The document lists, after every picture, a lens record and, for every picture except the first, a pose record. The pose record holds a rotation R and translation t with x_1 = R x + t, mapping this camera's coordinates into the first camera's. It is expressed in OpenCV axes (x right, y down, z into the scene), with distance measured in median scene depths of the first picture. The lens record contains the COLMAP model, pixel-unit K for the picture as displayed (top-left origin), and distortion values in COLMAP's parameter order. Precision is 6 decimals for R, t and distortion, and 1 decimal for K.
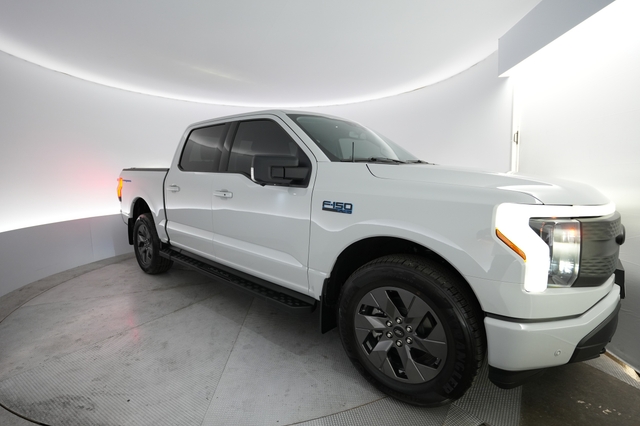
lens RADIAL K [[304.4, 0, 326.2], [0, 304.4, 204.7], [0, 0, 1]] dist [0.002543, 0.002623]
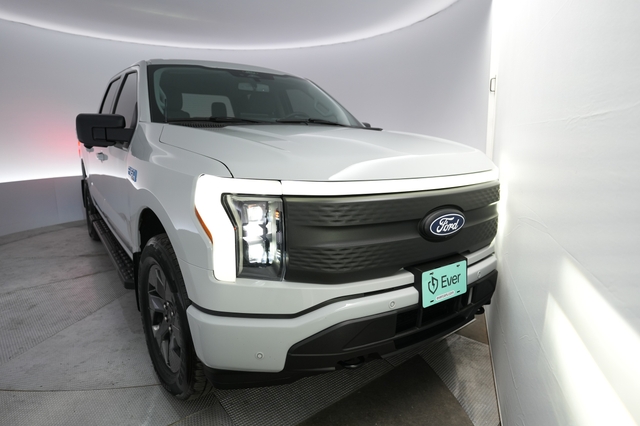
lens RADIAL K [[379.0, 0, 320.0], [0, 379.0, 213.2], [0, 0, 1]] dist [0.029498, 0.003878]
pose [[0.970029, 0.063174, -0.234634, 0.816625], [-0.040191, 0.994026, 0.101479, -0.012000], [0.239643, -0.089007, 0.966772, 0.044369]]
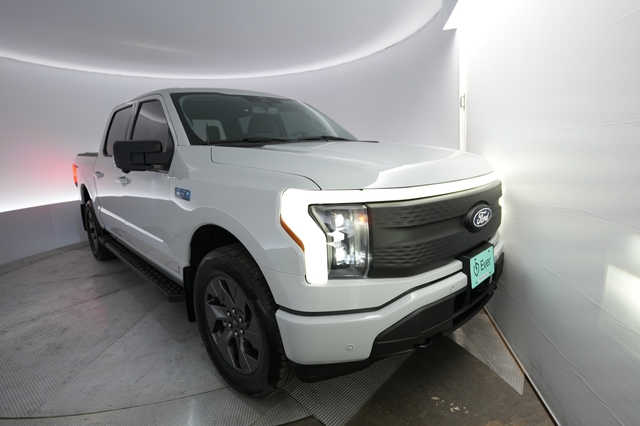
lens RADIAL K [[325.1, 0, 323.3], [0, 325.1, 211.1], [0, 0, 1]] dist [0.026311, -0.001748]
pose [[0.994831, -0.016847, -0.100139, 0.561671], [0.025273, 0.996189, 0.083479, -0.011692], [0.098351, -0.085578, 0.991465, 0.025507]]
